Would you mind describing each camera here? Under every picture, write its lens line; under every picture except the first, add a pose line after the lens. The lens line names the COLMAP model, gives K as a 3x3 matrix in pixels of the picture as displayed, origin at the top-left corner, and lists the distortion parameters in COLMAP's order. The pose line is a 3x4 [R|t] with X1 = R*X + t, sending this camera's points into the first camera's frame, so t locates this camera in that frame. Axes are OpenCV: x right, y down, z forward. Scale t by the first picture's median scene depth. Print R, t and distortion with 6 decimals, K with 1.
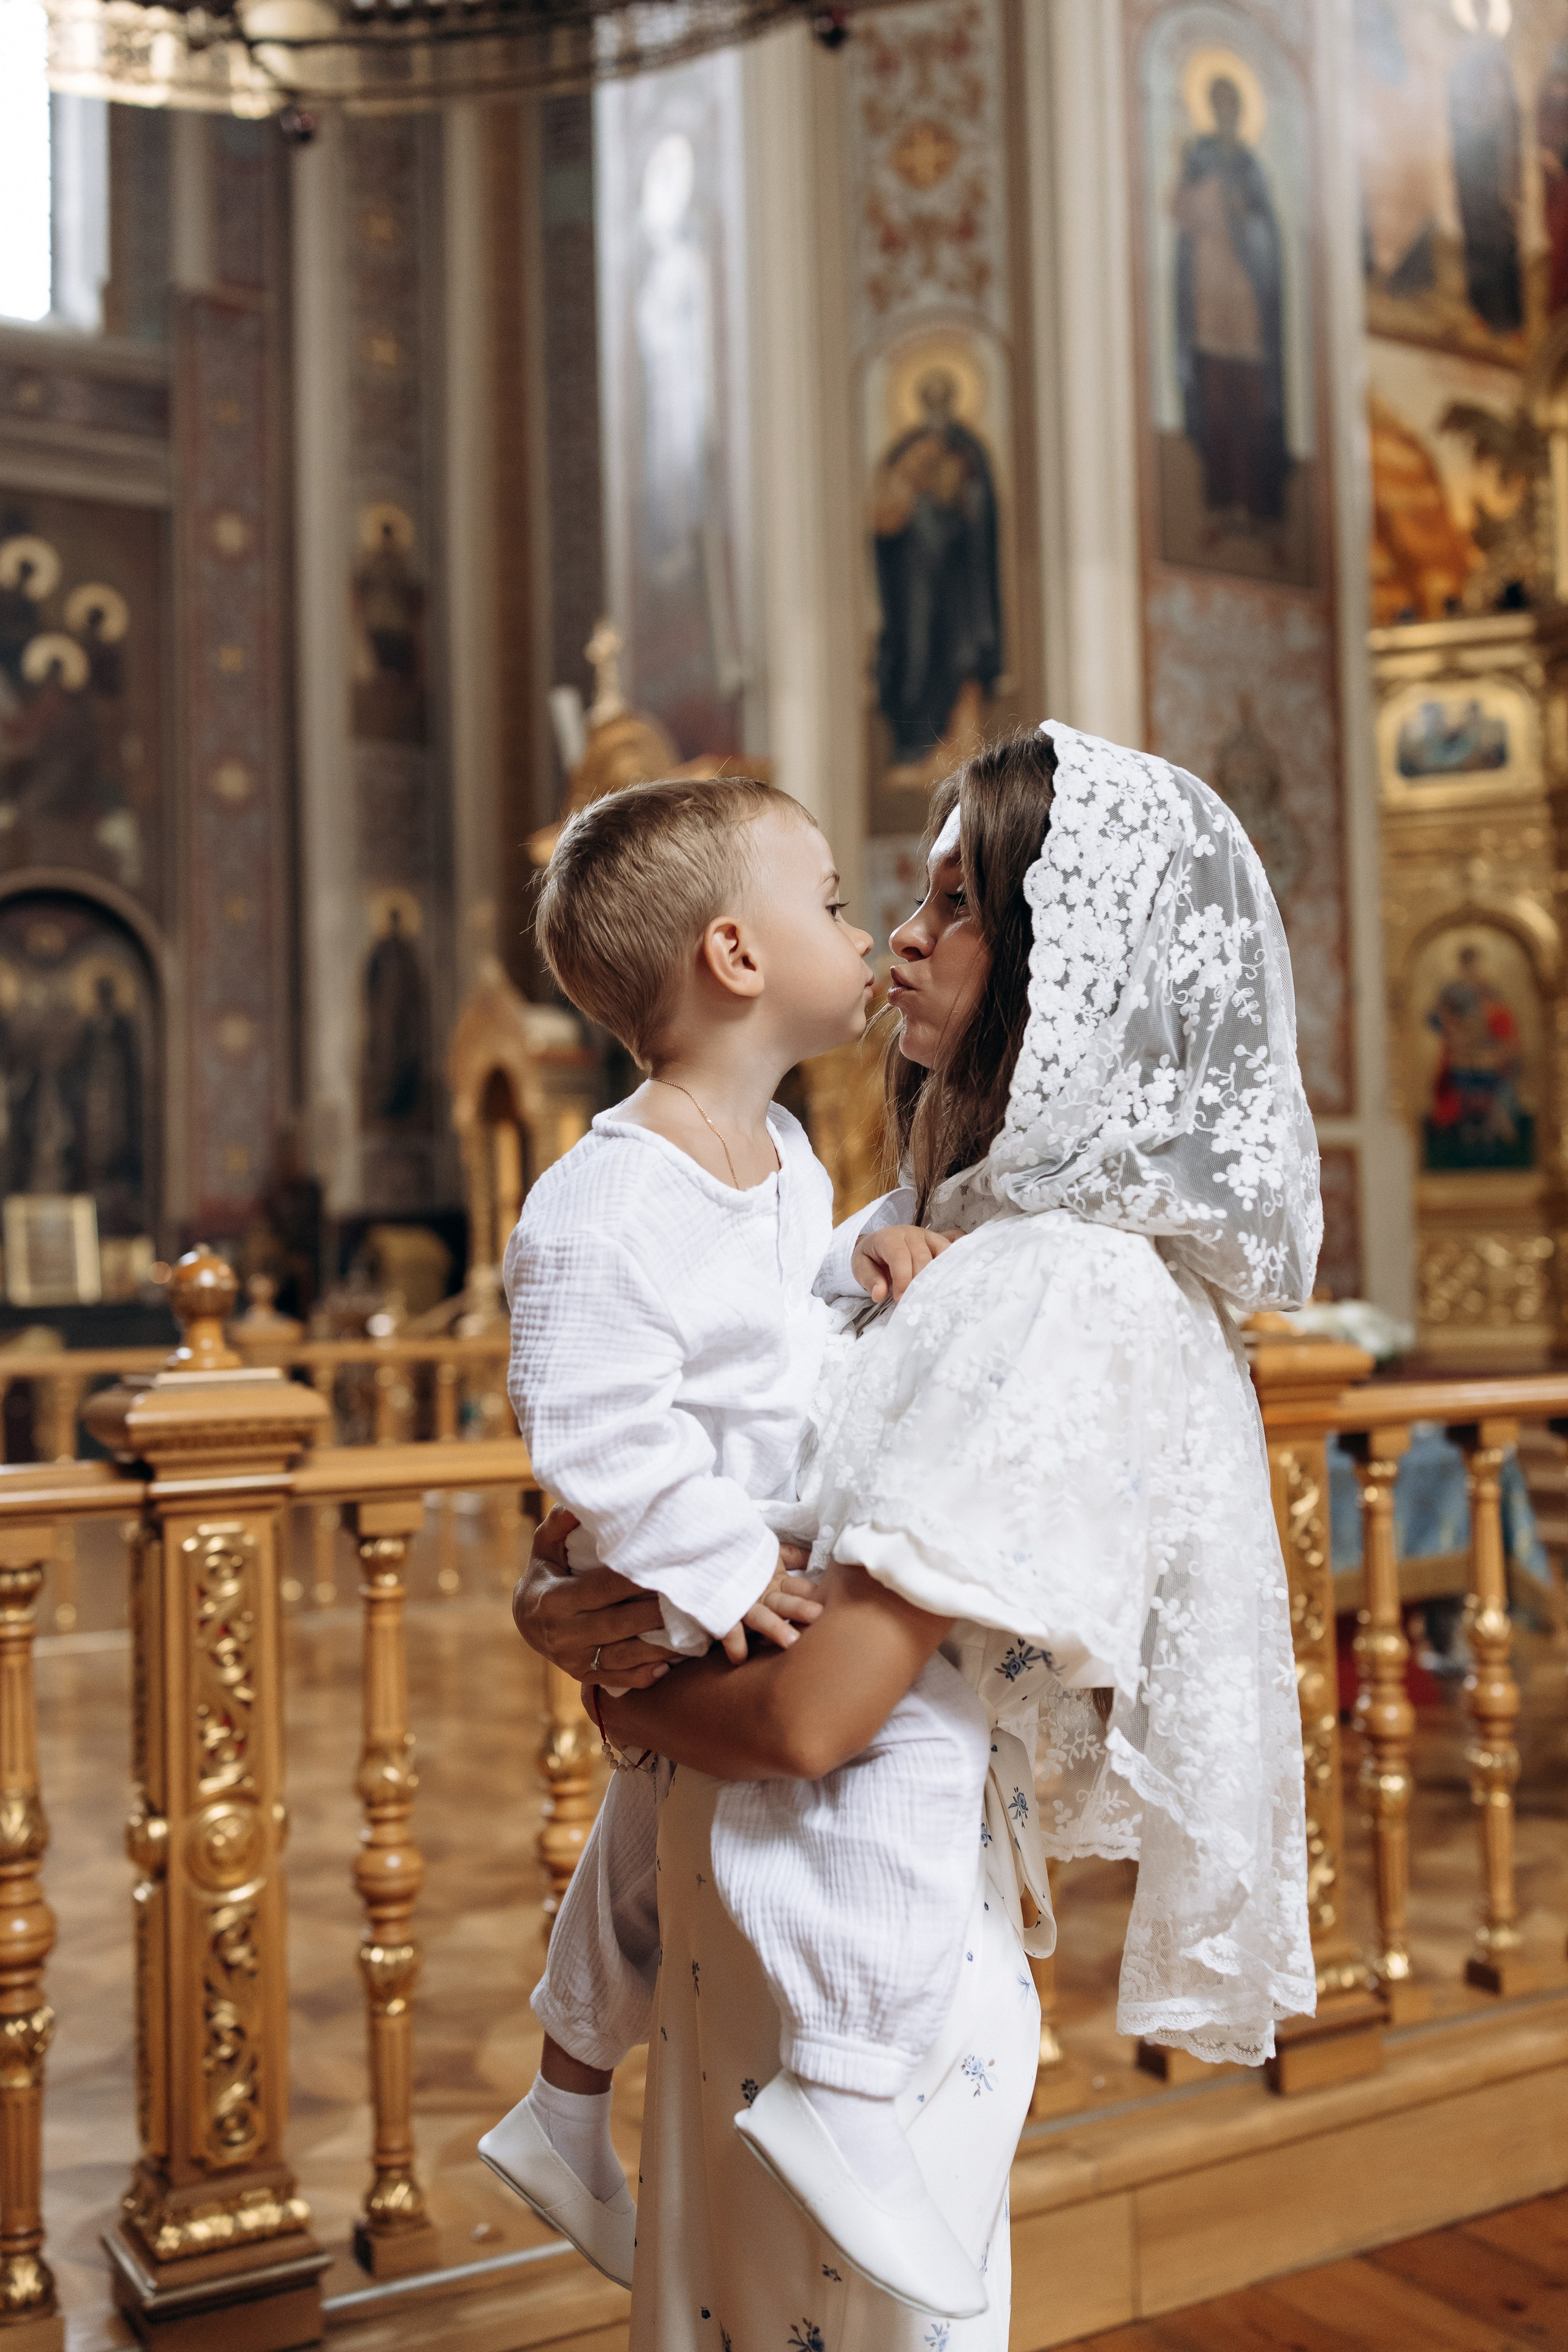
lens RADIAL K [[2234.3, 0, 786.7], [0, 2234.3, 1179.9], [0, 0, 1]] dist [0.008014, -0.014162]
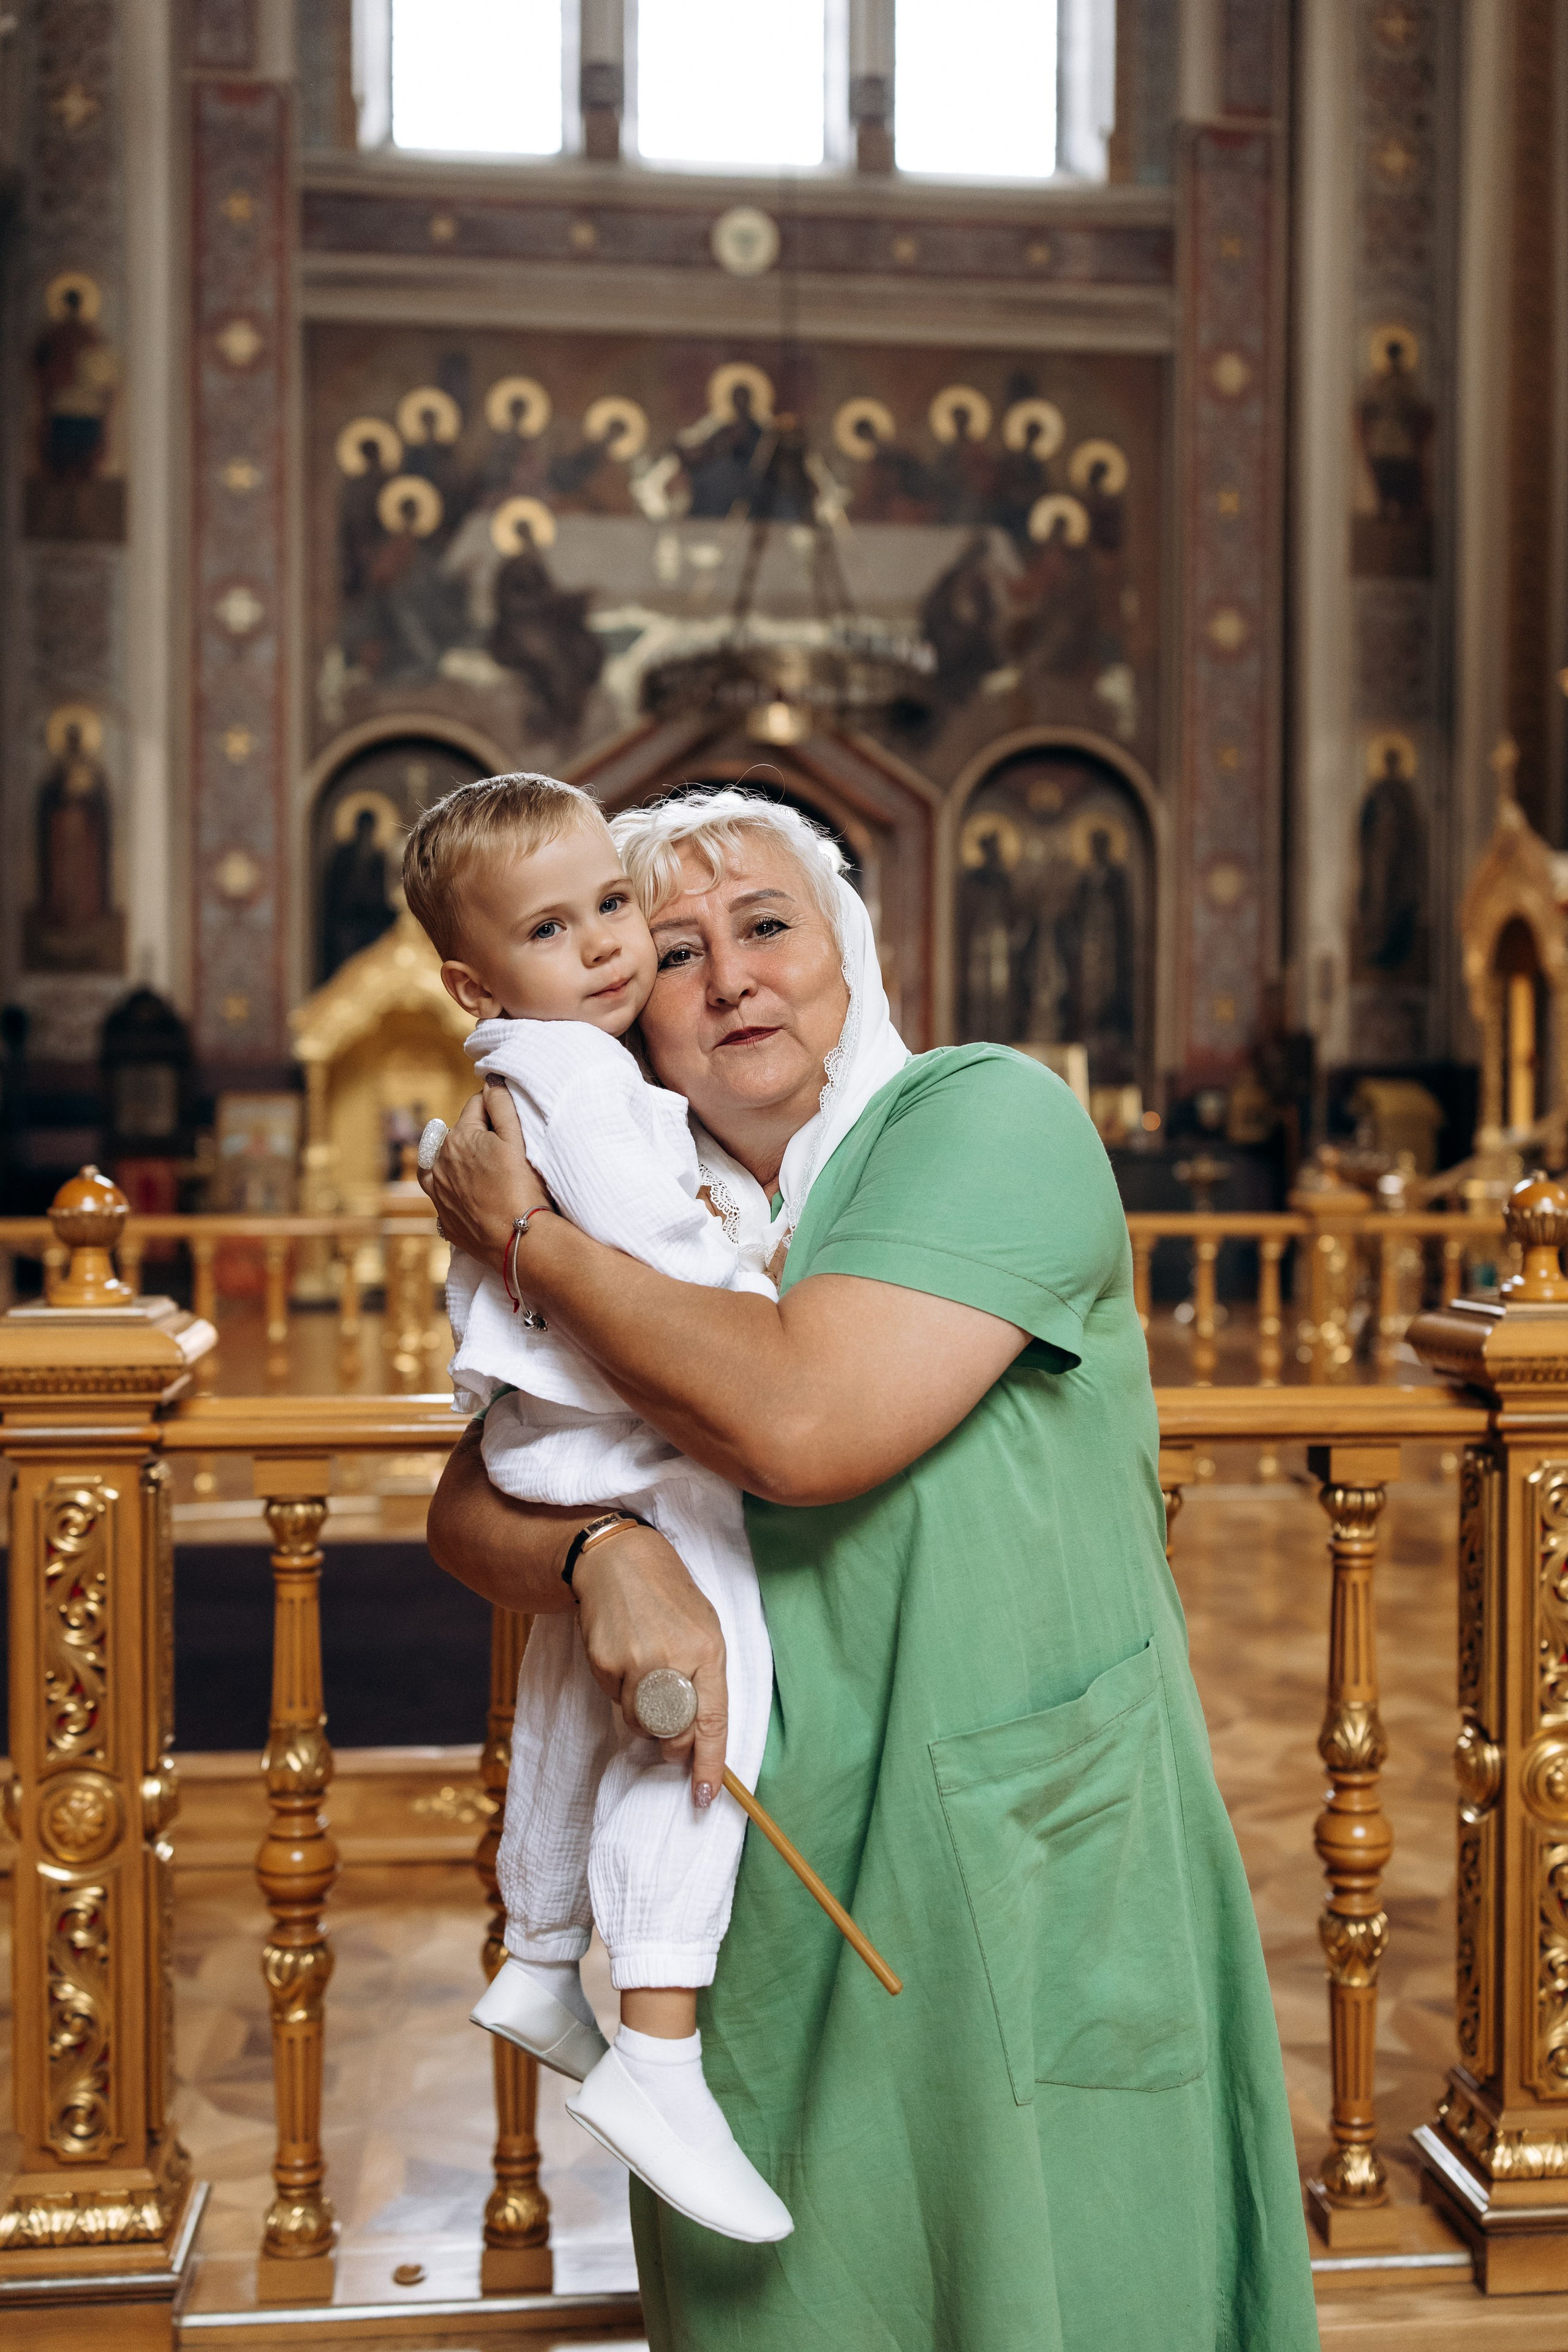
lens RADIAL K [[2234.3, 0, 786.7], [0, 2234.3, 1179.9], [0, 0, 1]] dist [0.008014, -0.014162]
pose [[0.915285, 0.035150, -0.401270, -0.164603], [-0.006608, 0.997362, 0.072292, -0.033933], [0.402752, -0.063516, 0.913103, -0.021456]]
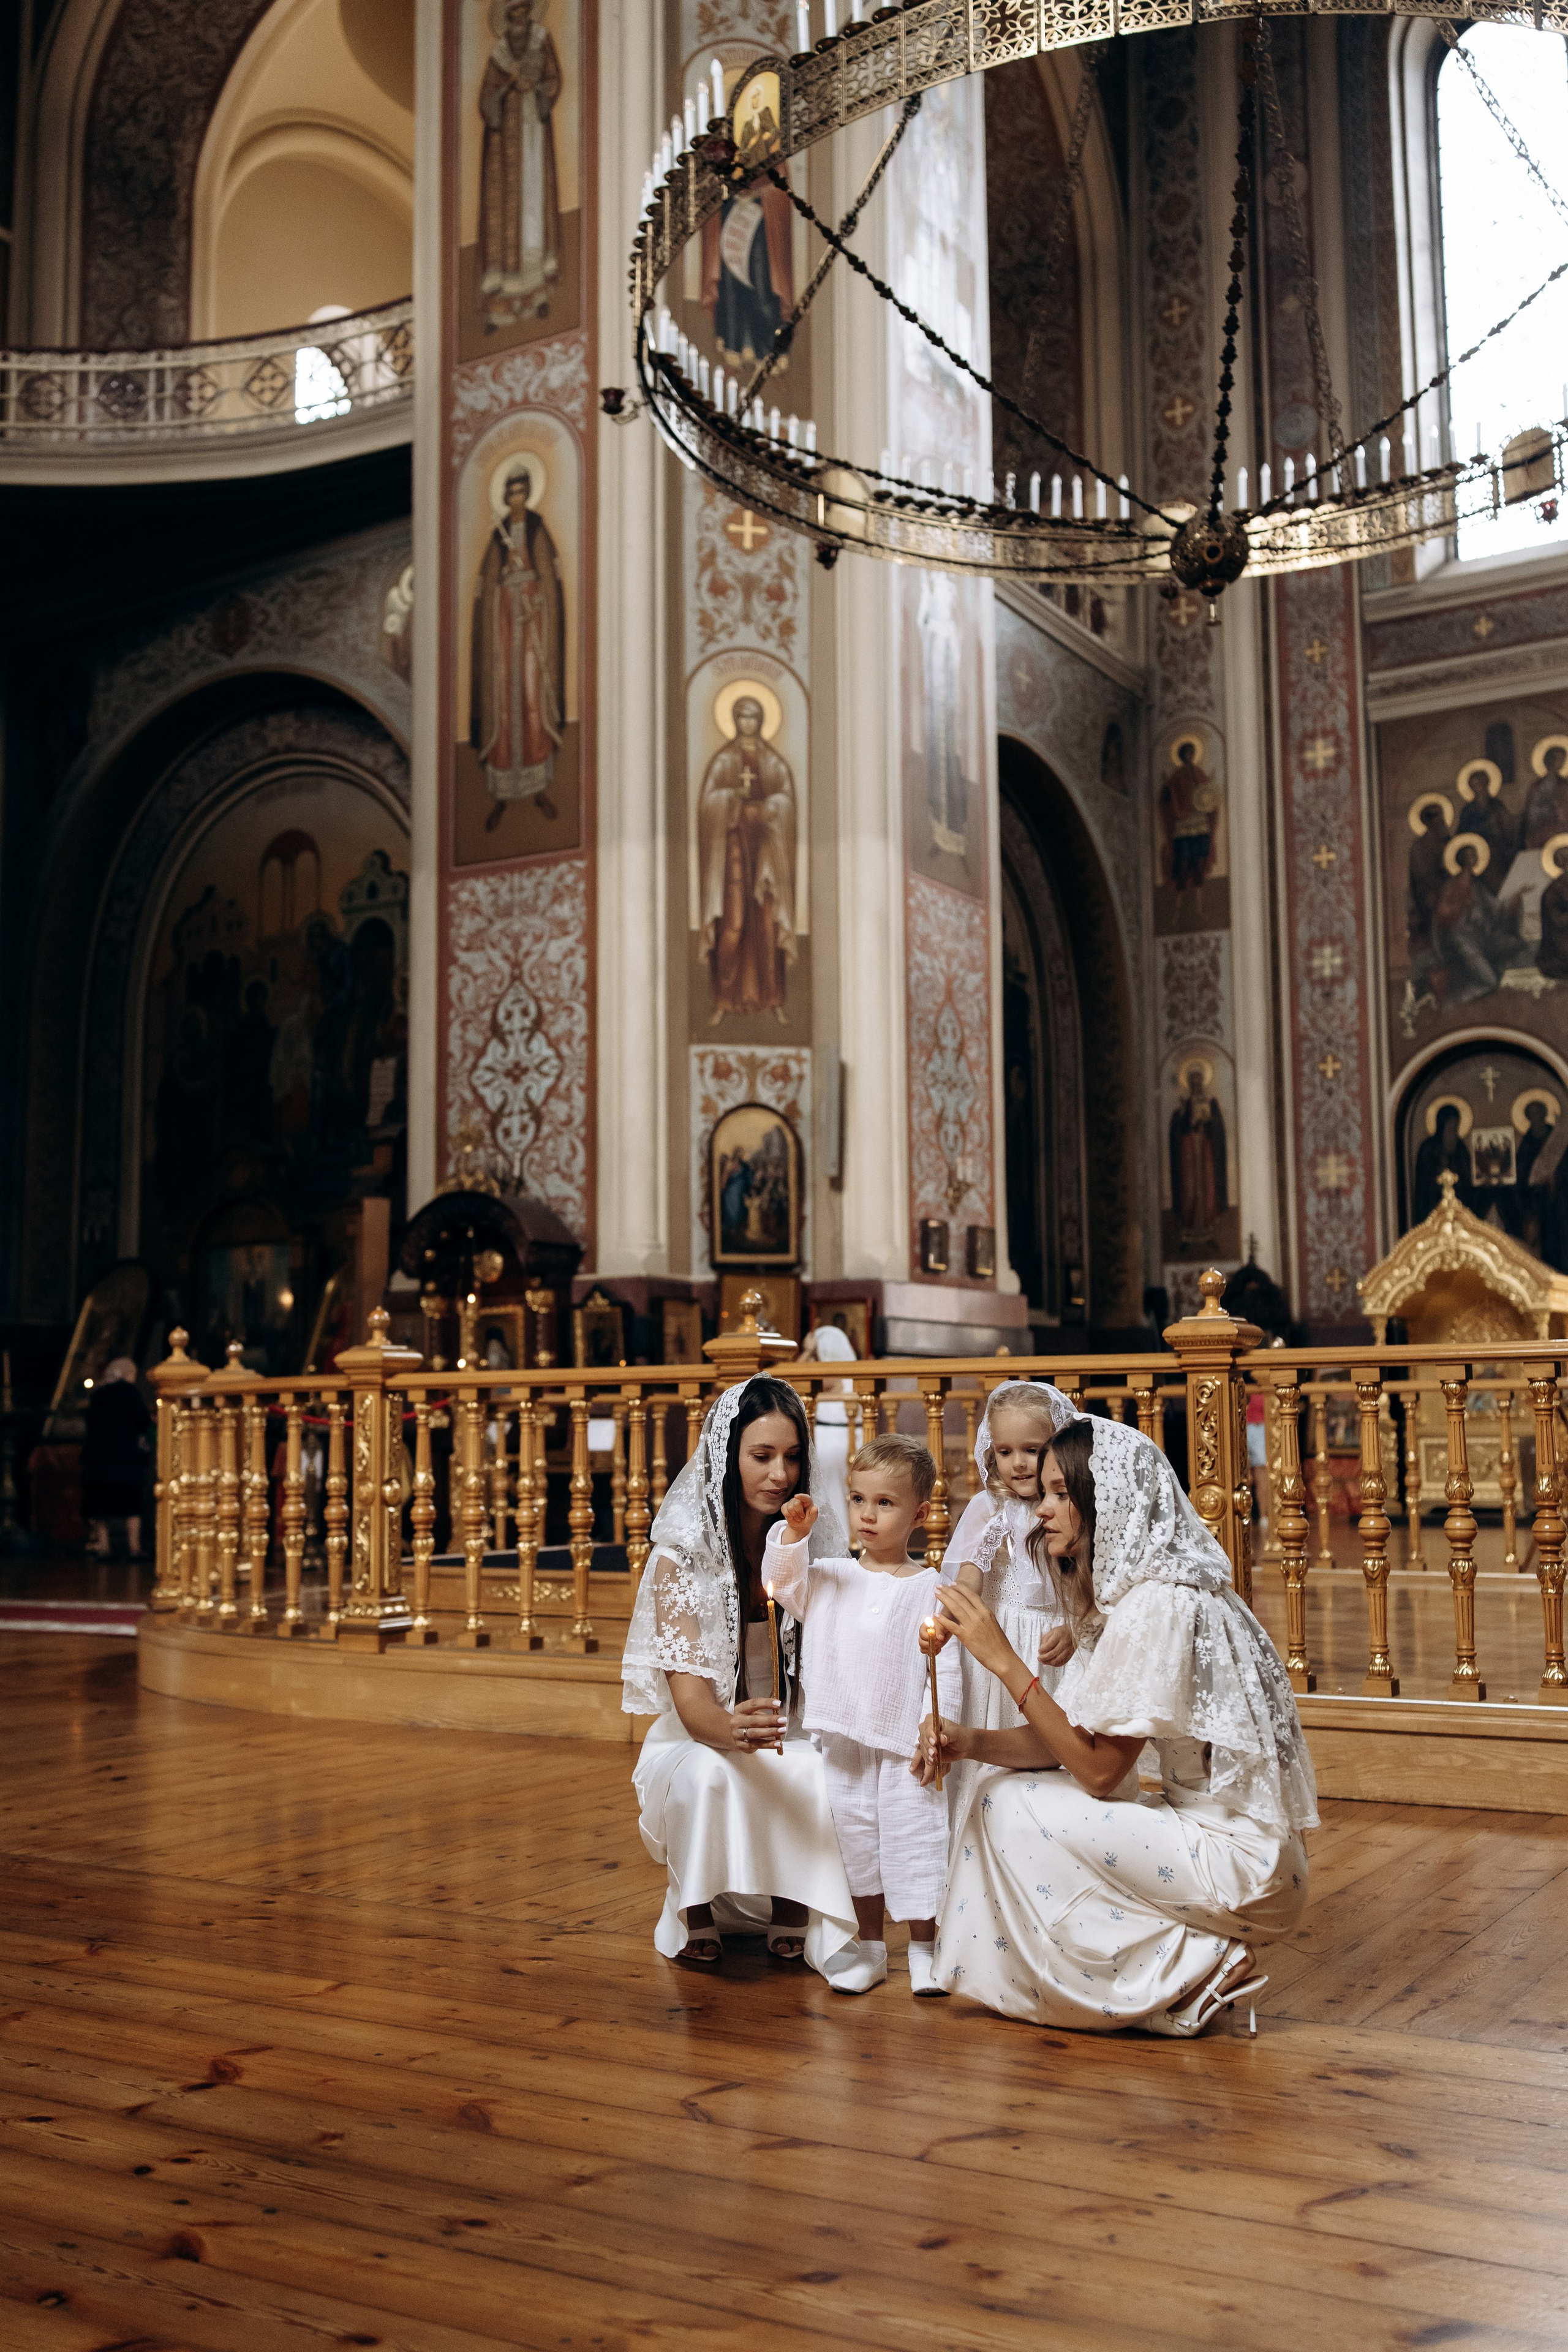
lens RADIAL K [[2238.3, 0, 803.3], [0, 2238.3, 1178.7], [0, 0, 1]] dist [0.019457, -0.016524]
pose [[0.490846, -0.080119, -0.867555, 2.164816], [0.040370, 0.996785, -0.069213, 0.085402], [0.870311, -0.001050, 0.492502, -0.323517]]
